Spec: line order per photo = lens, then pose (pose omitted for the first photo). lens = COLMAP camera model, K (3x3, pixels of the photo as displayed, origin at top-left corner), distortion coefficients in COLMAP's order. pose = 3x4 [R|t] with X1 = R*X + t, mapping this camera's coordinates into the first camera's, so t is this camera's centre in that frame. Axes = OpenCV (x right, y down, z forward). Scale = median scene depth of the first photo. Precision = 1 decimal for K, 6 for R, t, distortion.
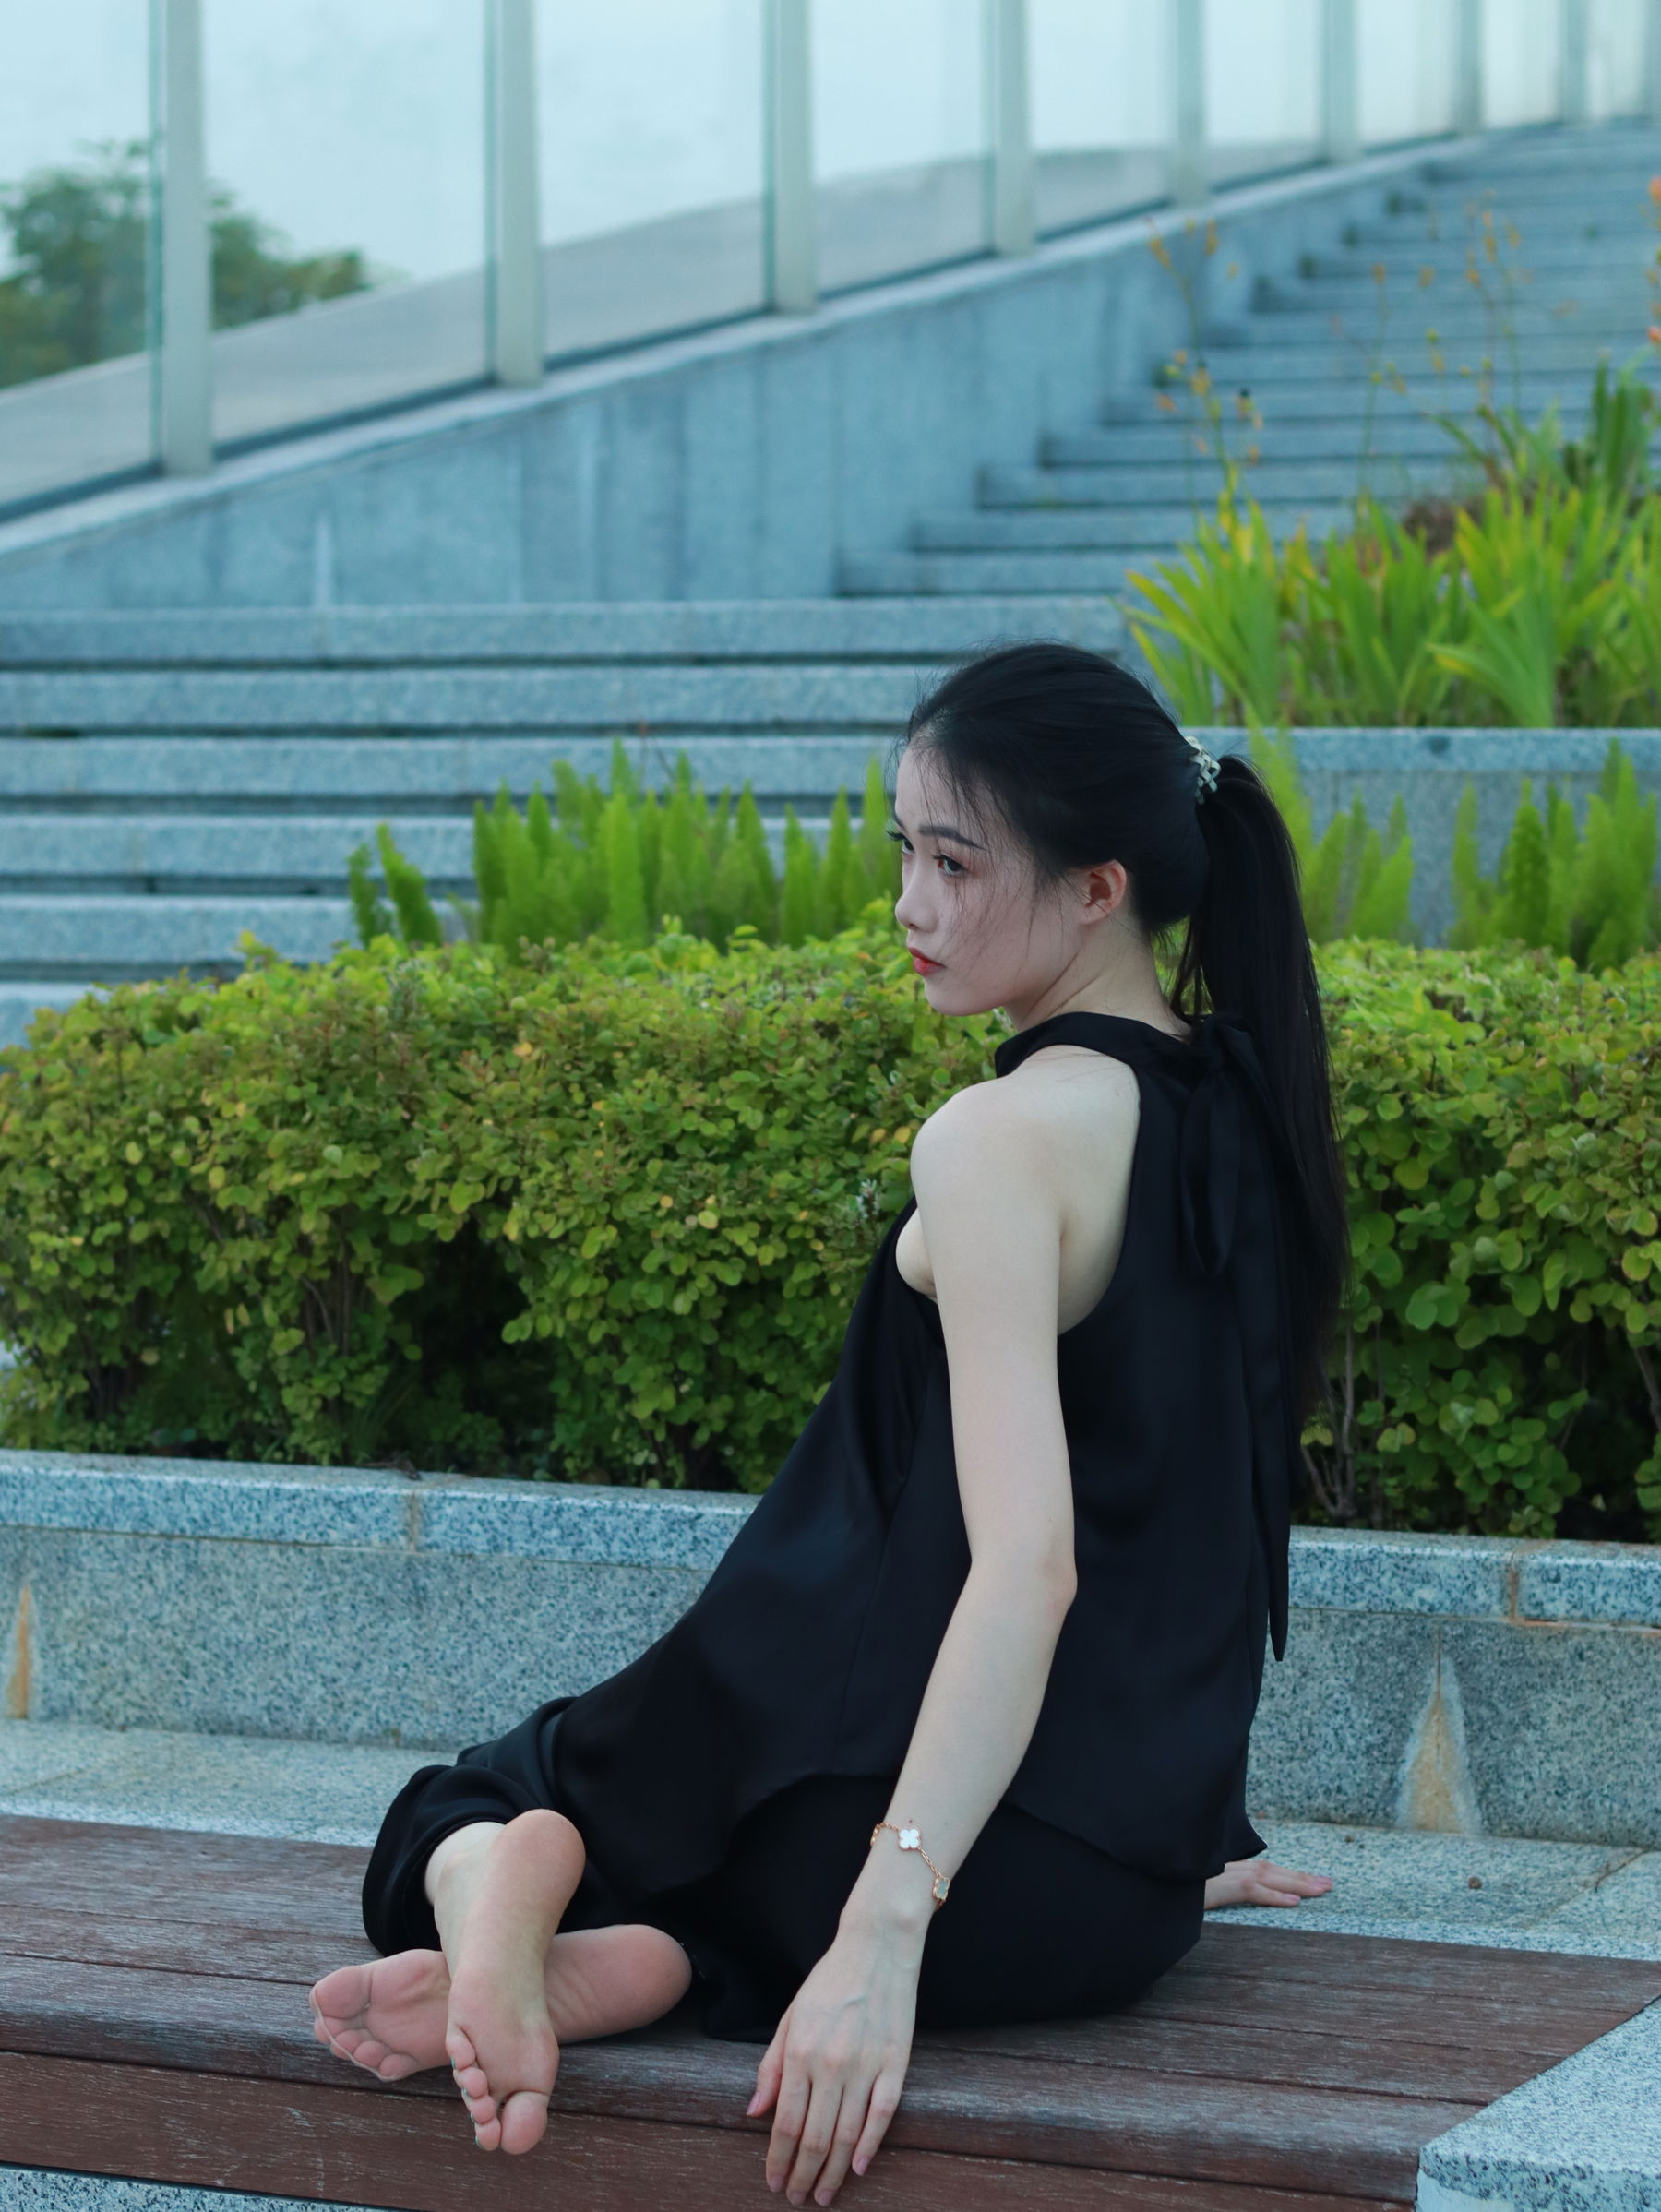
lens RADIAL K [[5889.2, 0, 803.9], [0, 5889.2, 1090.9], [0, 0, 1]] dist [0.005347, 0.000000]
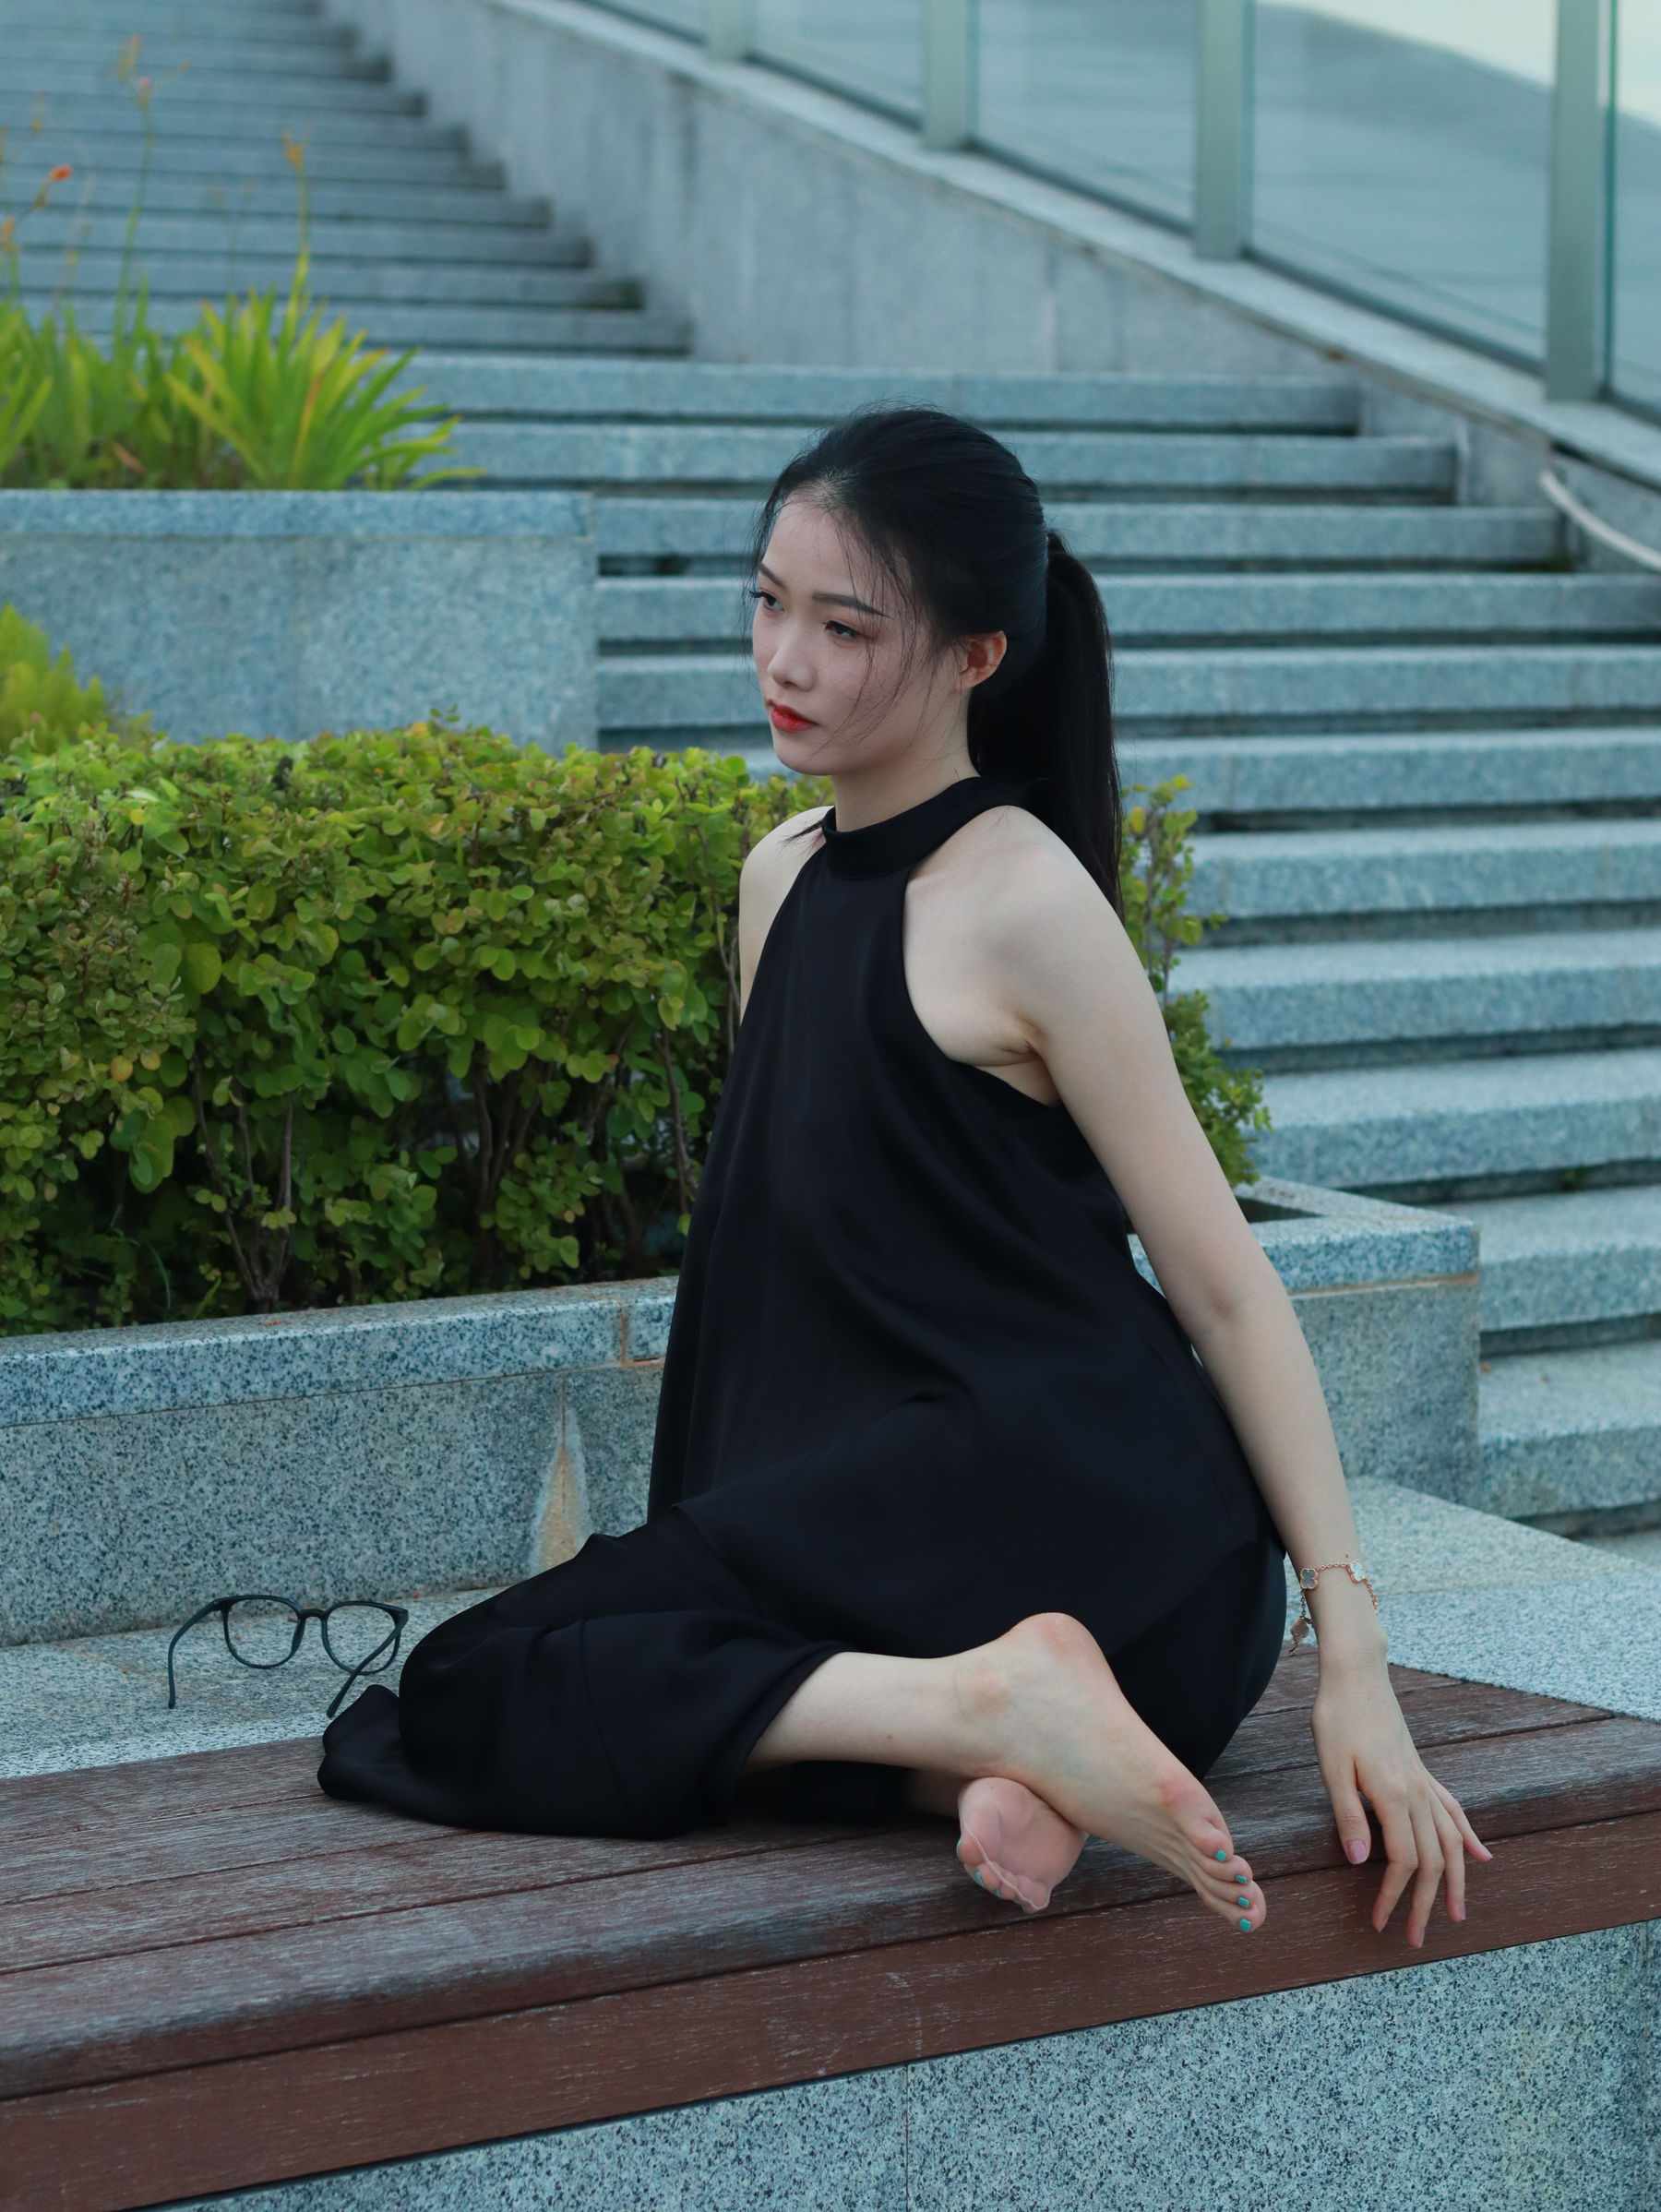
lens RADIAL K [[5889.2, 0, 868.4], [0, 5889.2, 1088.1], [0, 0, 1]] dist [0.005347, 0.000000]
pose [[0.473963, -0.083149, 0.876610, -0.709729], [0.040899, 0.996536, 0.072411, -0.029877], [-0.879594, 0.001533, 0.475722, 0.430424]]
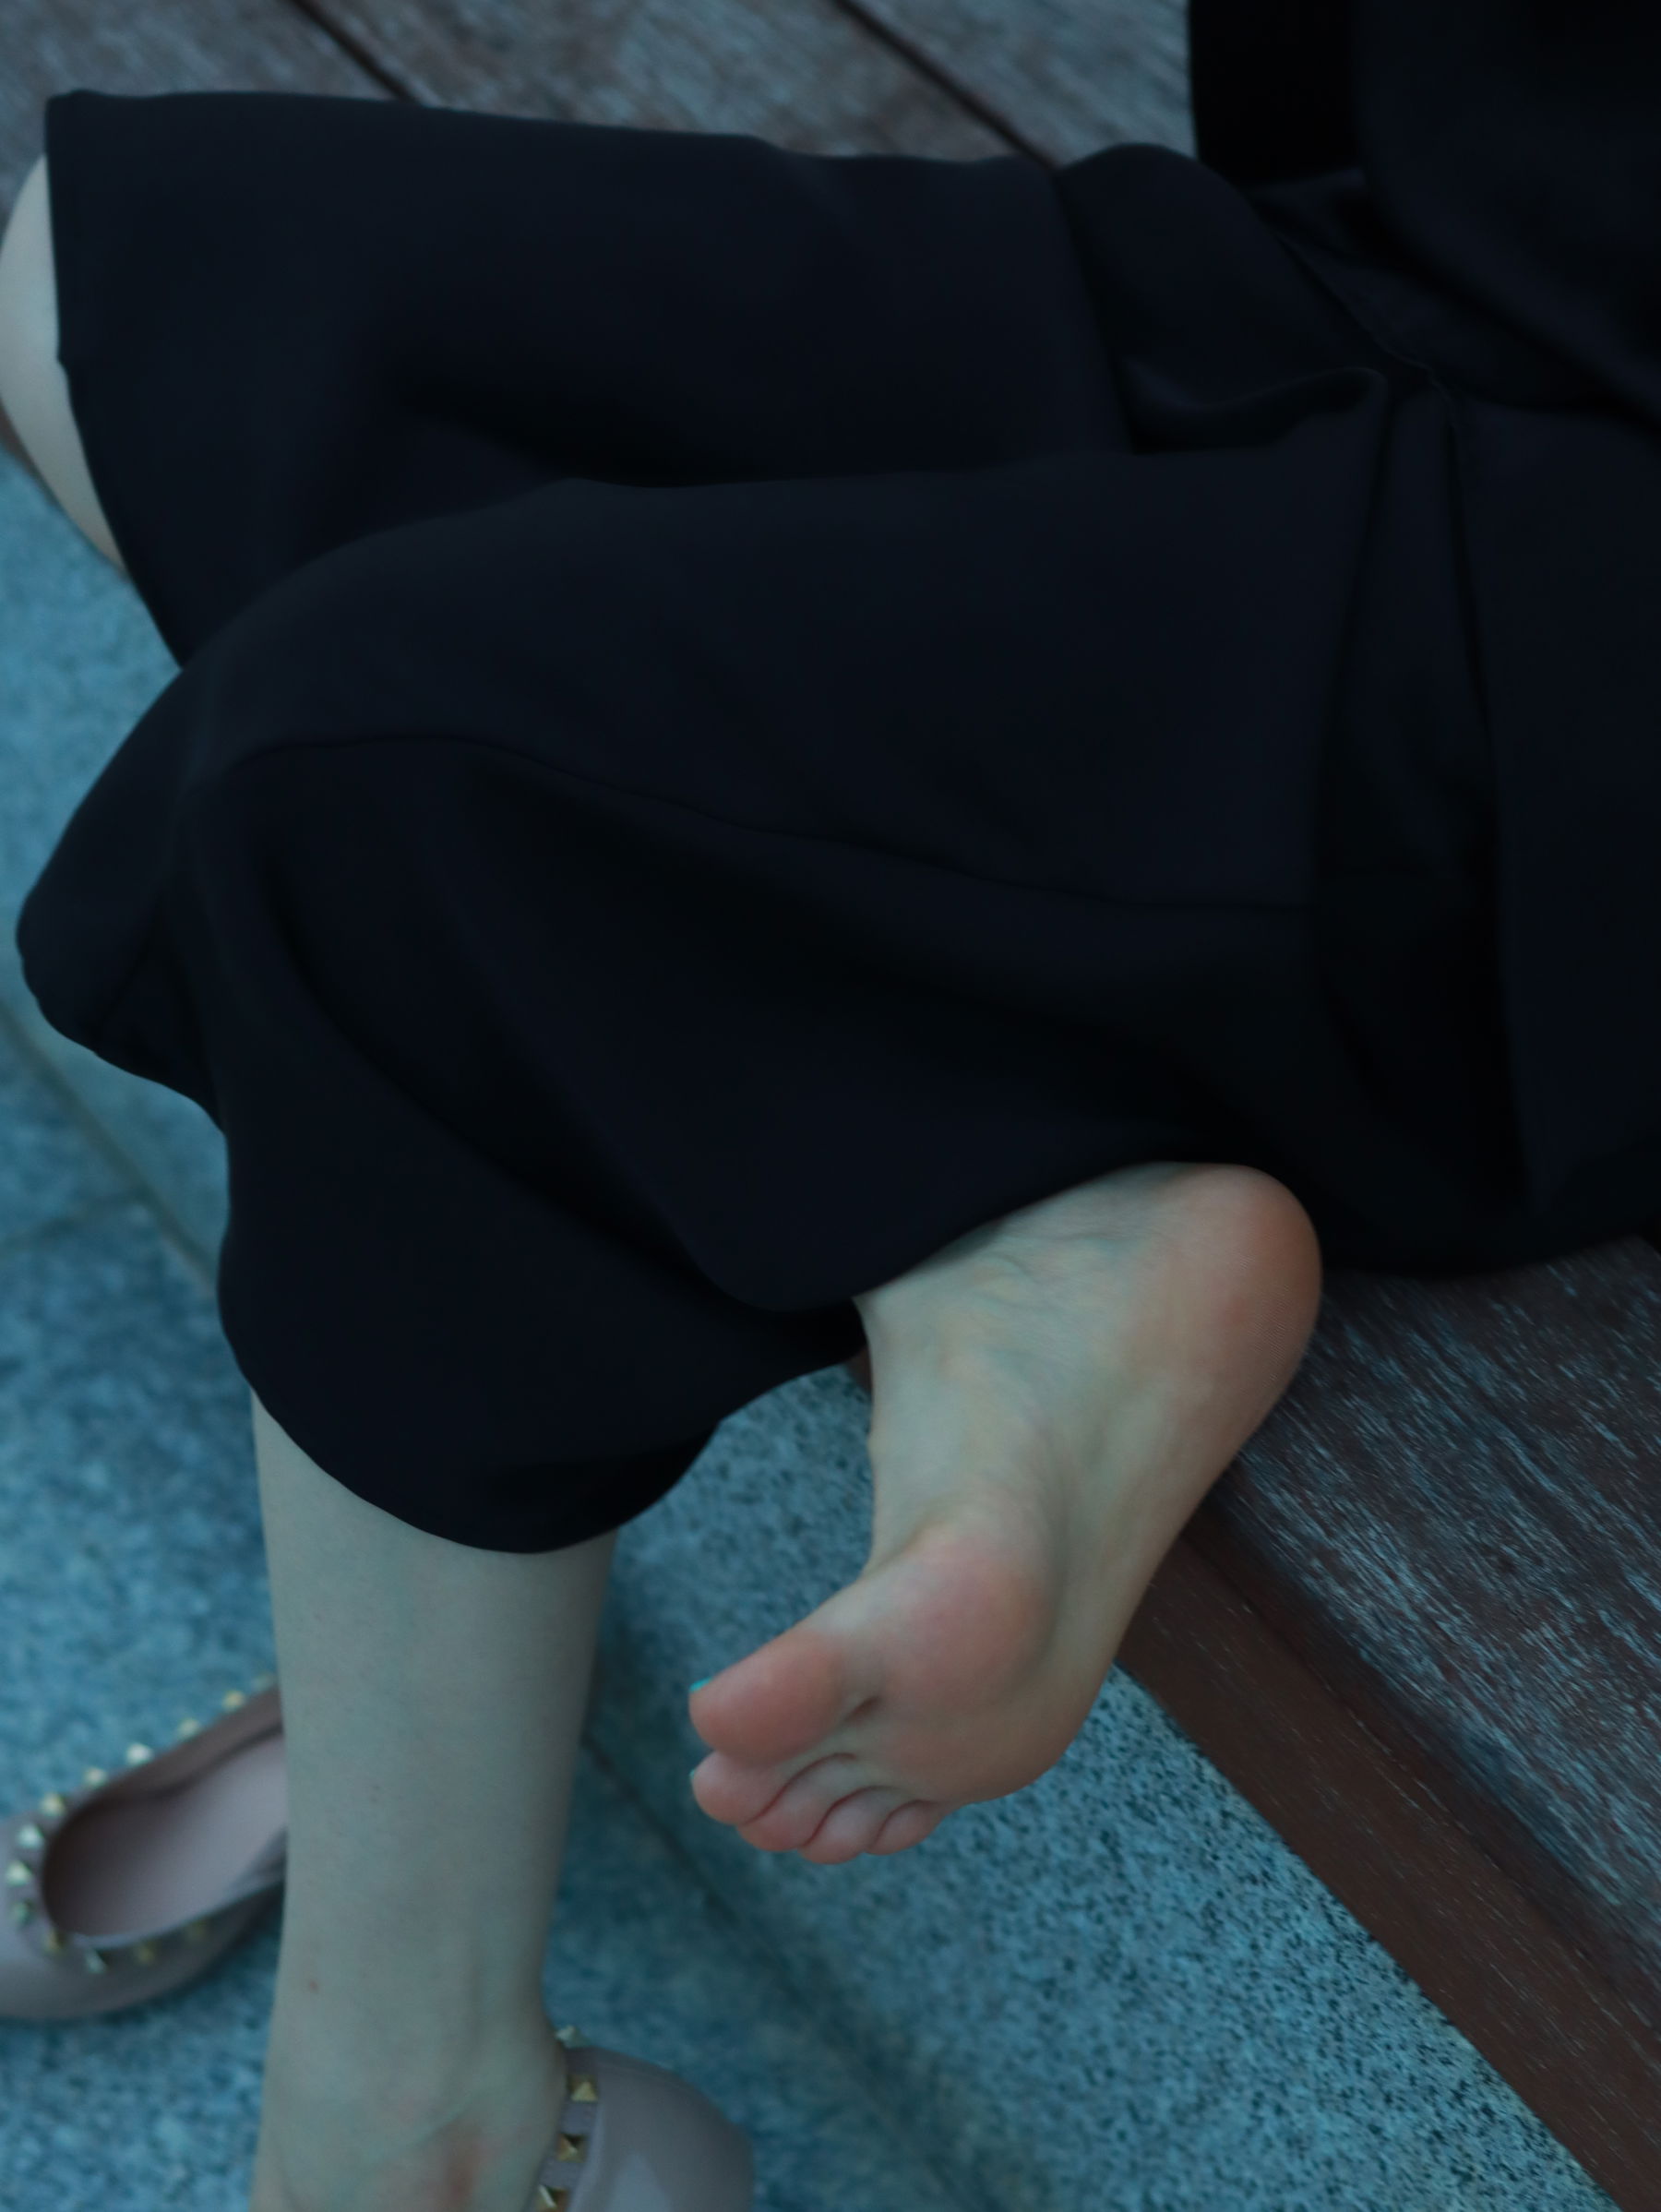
lens RADIAL K [[5889.2, 0, 921.6], [0, 5889.2, 1071.7], [0, 0, 1]] dist [0.005347, 0.000000]
pose [[0.836117, 0.334392, -0.434845, 0.121492], [0.009444, 0.783823, 0.620912, -0.078863], [0.548470, -0.523262, 0.652210, 0.549347]]
